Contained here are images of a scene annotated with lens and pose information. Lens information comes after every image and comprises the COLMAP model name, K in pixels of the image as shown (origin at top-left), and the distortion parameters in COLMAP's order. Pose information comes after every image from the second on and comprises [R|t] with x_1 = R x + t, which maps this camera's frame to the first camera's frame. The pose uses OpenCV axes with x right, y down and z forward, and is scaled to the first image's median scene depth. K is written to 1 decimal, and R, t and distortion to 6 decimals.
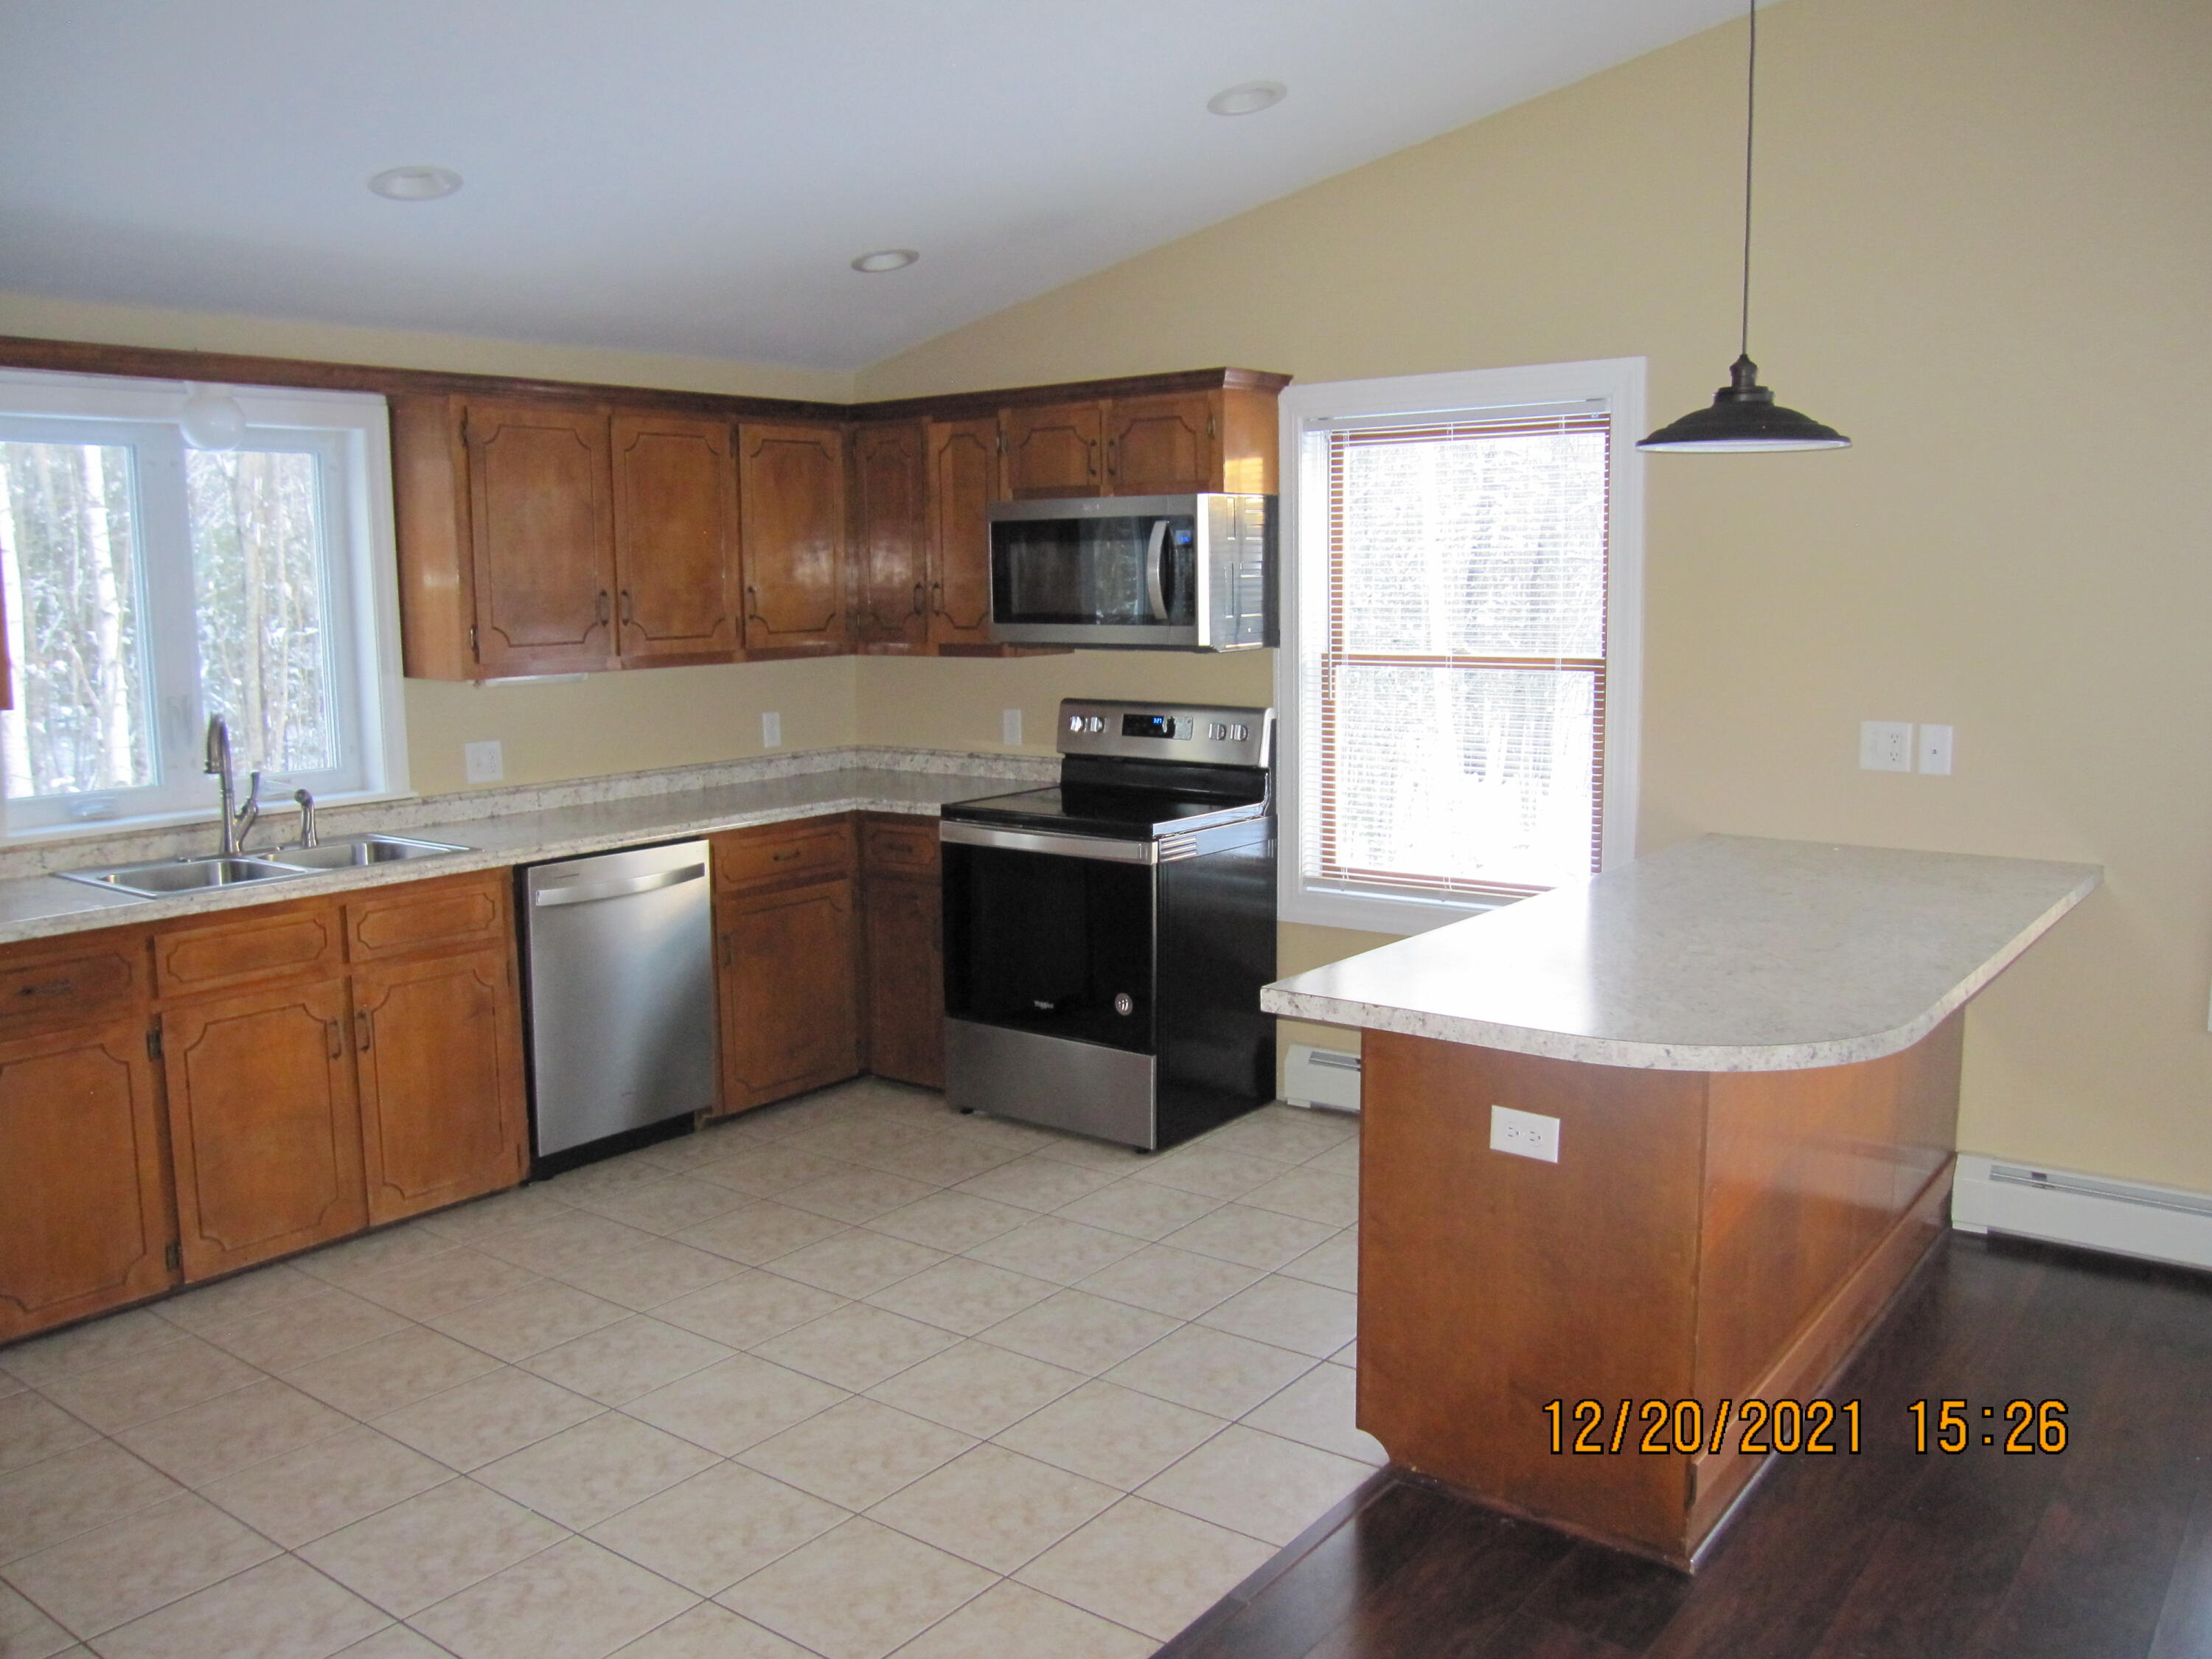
lens RADIAL K [[1824.0, 0, 1103.1], [0, 1824.0, 827.0], [0, 0, 1]] dist [-0.062176, 0.021671]
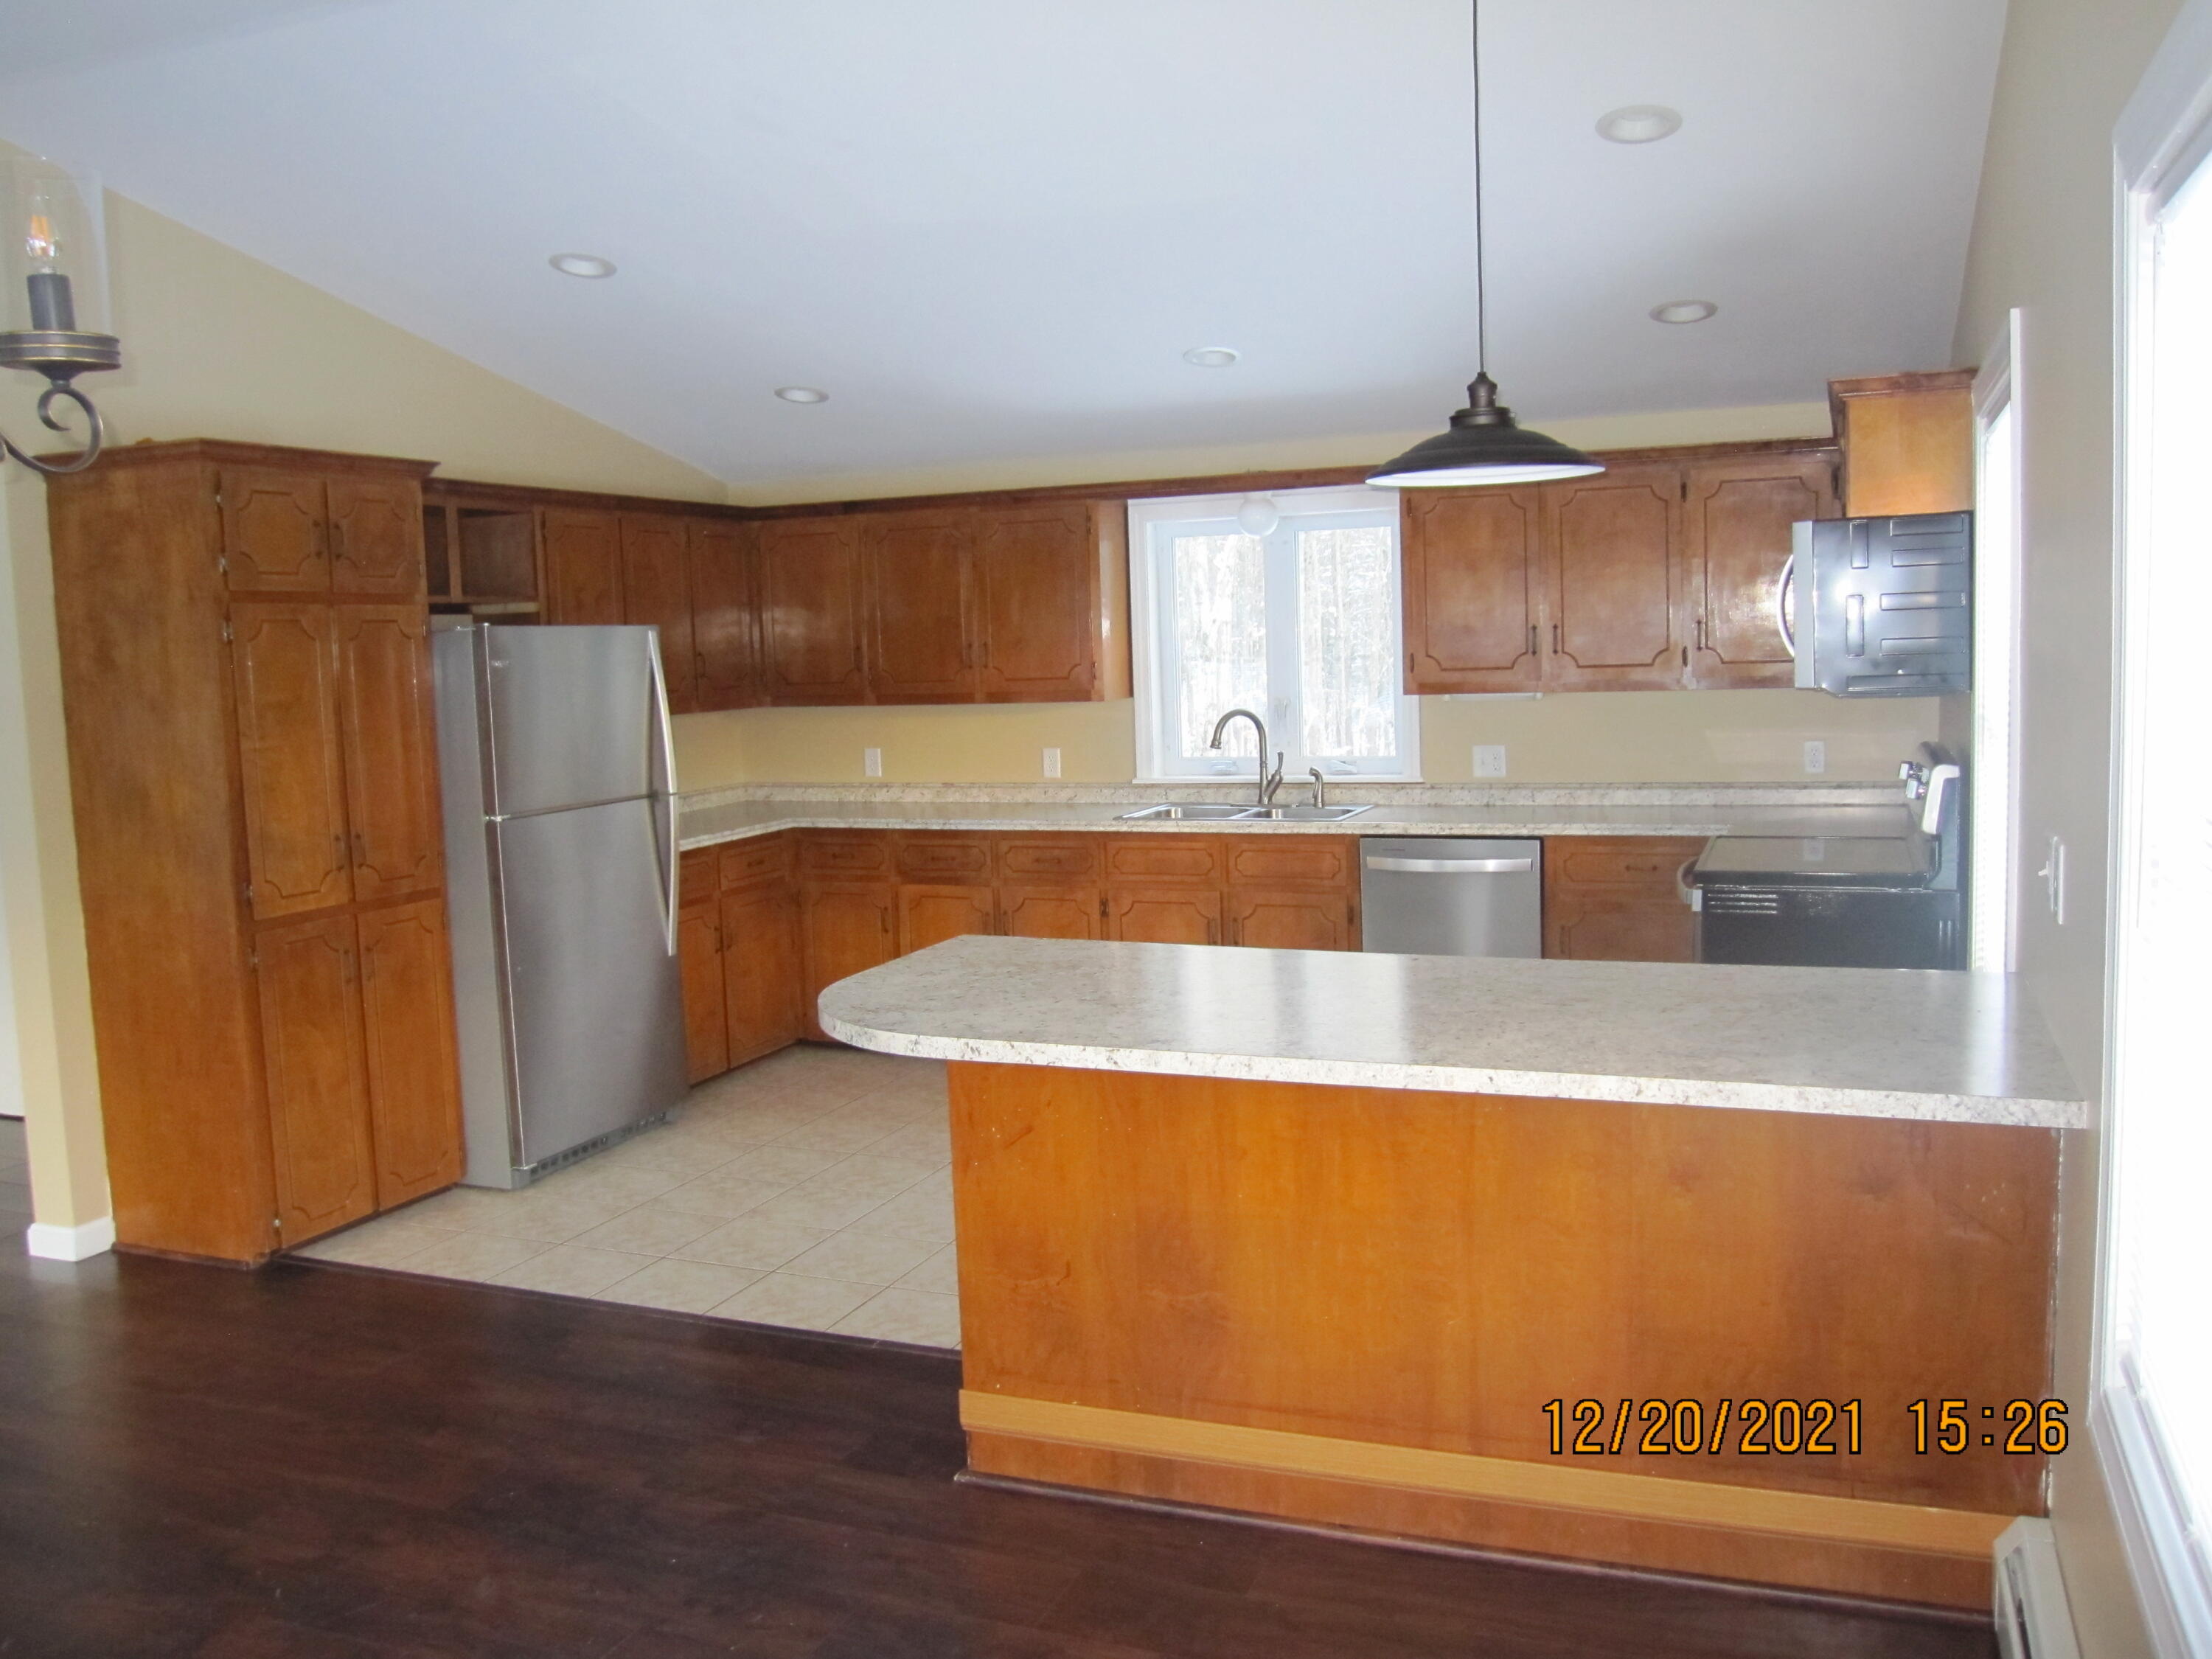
lens RADIAL K [[1824.0, 0, 1108.3], [0, 1824.0, 830.4], [0, 0, 1]] dist [-0.062176, 0.021671]
pose [[0.259885, 0.105022, -0.959911, 0.995085], [-0.102621, 0.991443, 0.080689, -0.078194], [0.960171, 0.077537, 0.268439, 0.510807]]
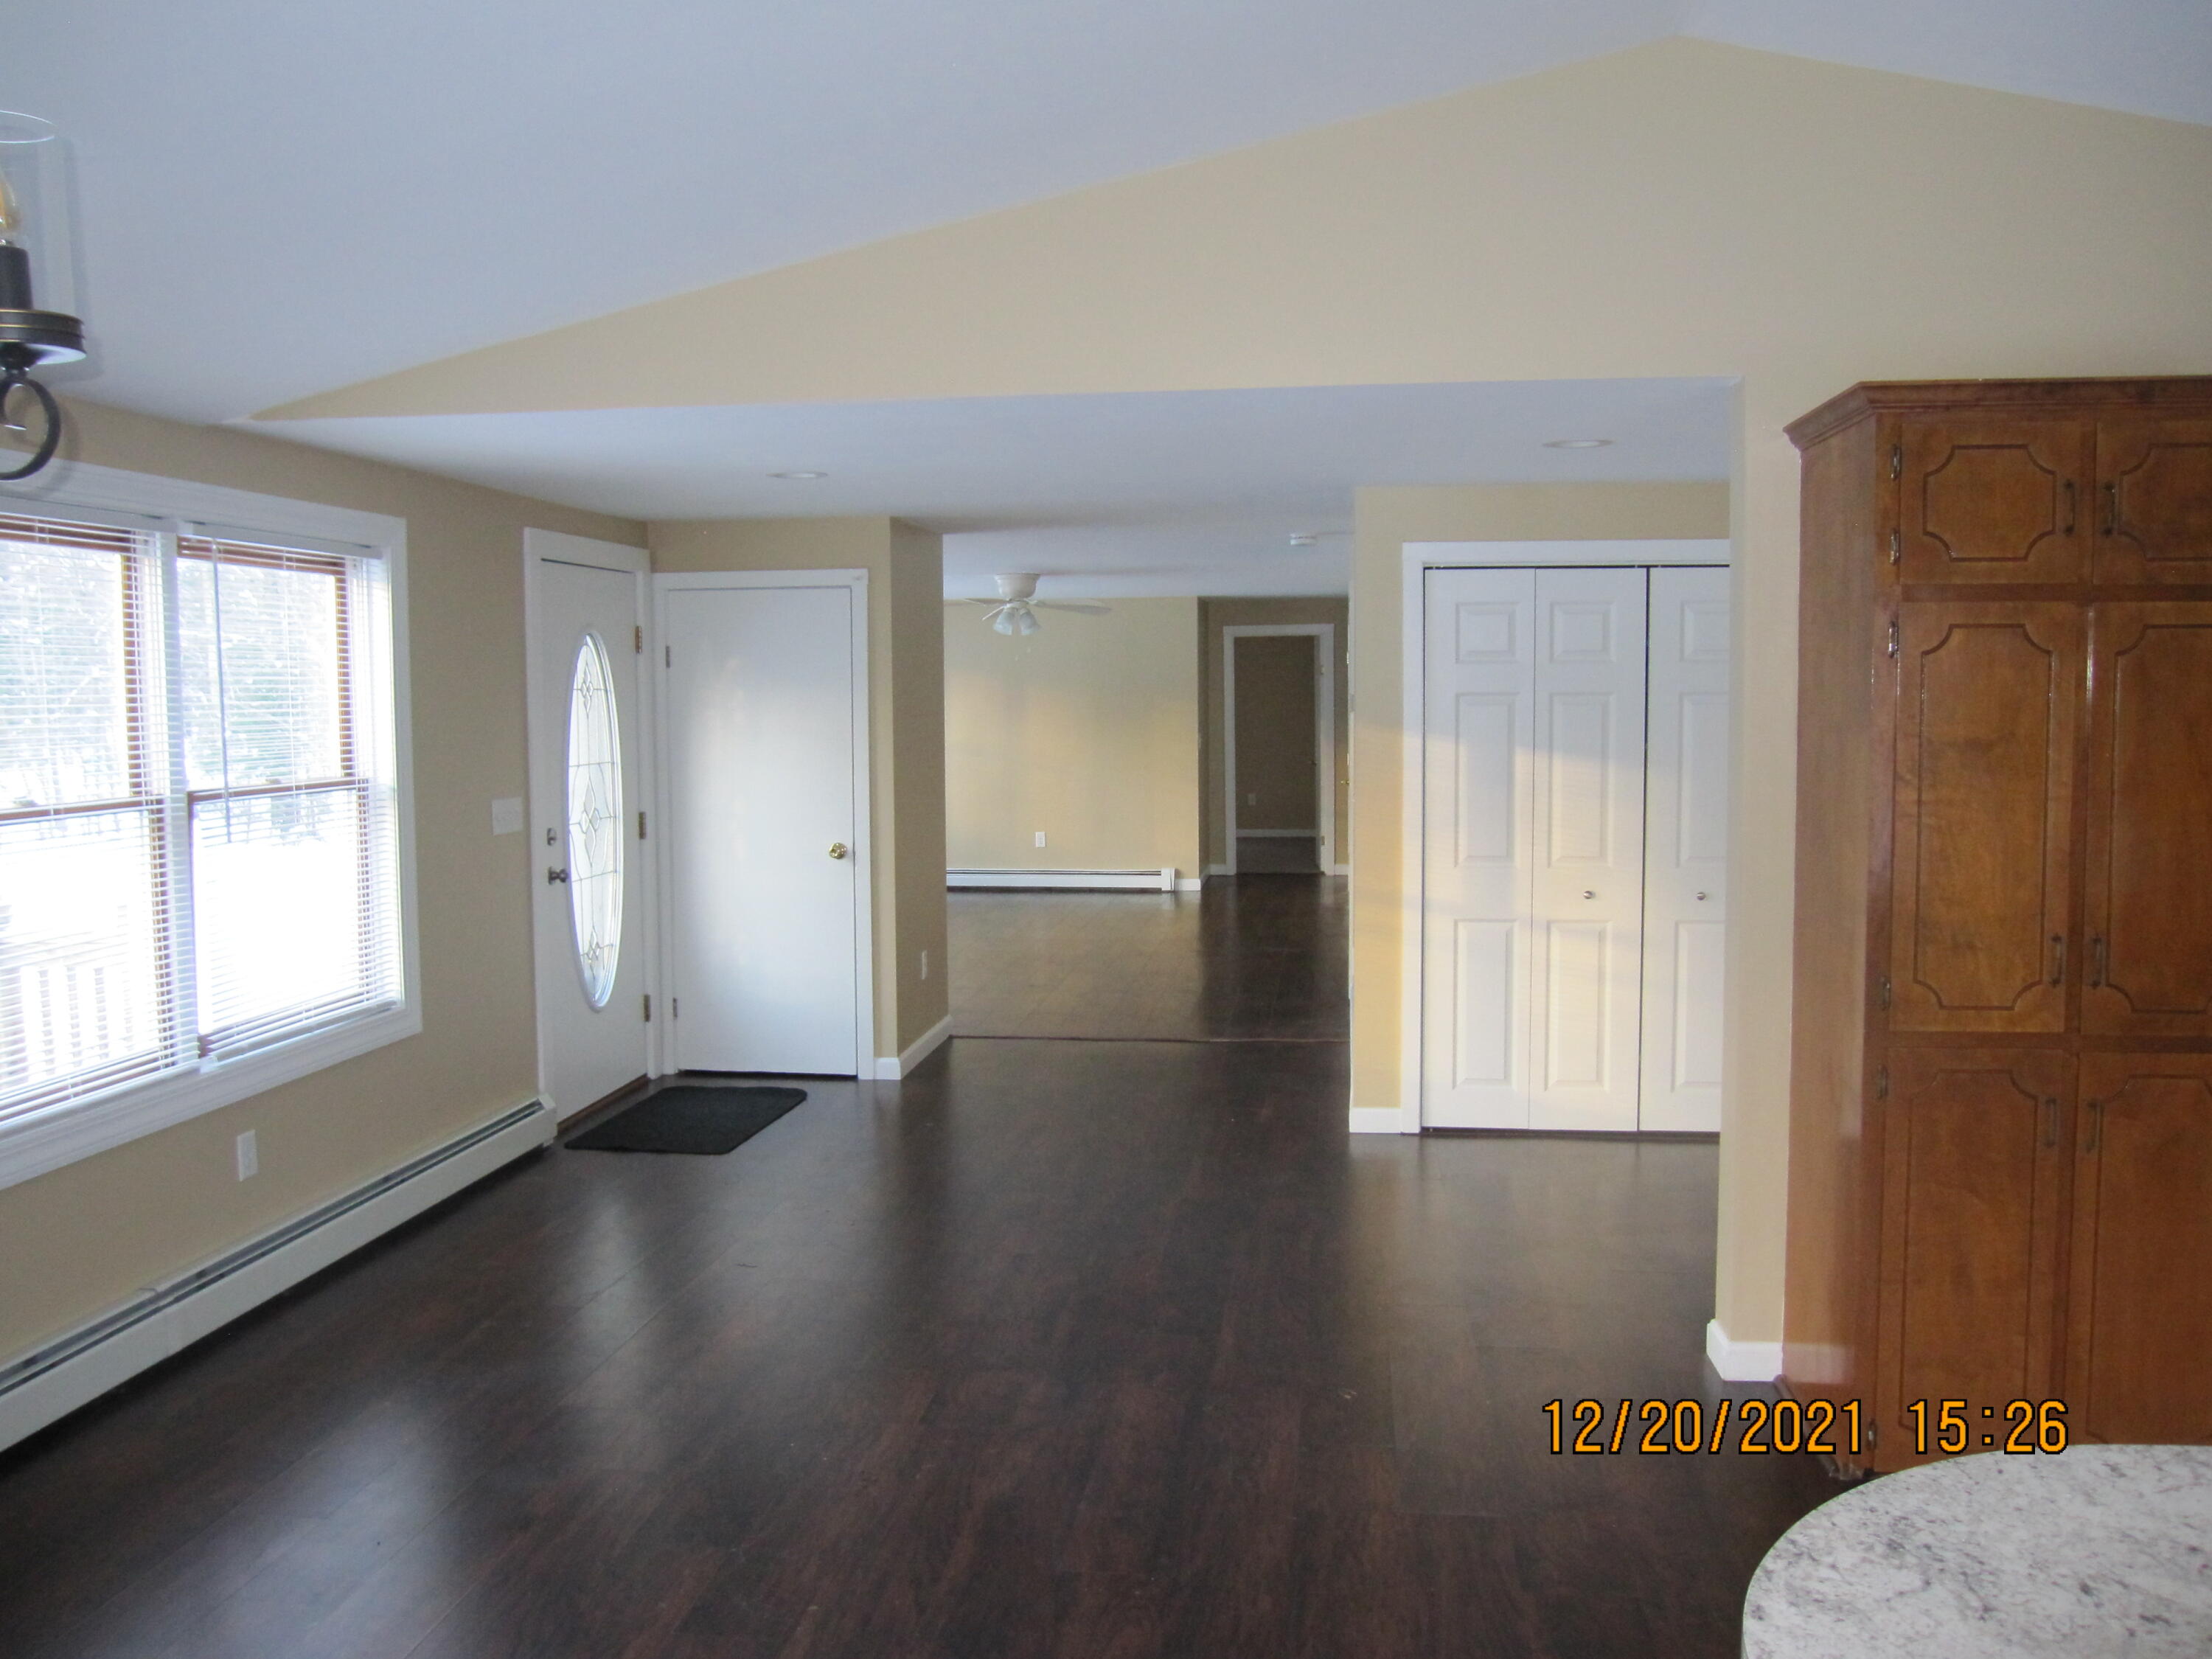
lens RADIAL K [[1824.0, 0, 1116.0], [0, 1824.0, 829.7], [0, 0, 1]] dist [-0.062176, 0.021671]
pose [[-0.869899, 0.056363, -0.489999, 0.508223], [-0.048790, 0.978744, 0.199199, -0.115807], [0.490811, 0.197190, -0.848658, 0.812787]]
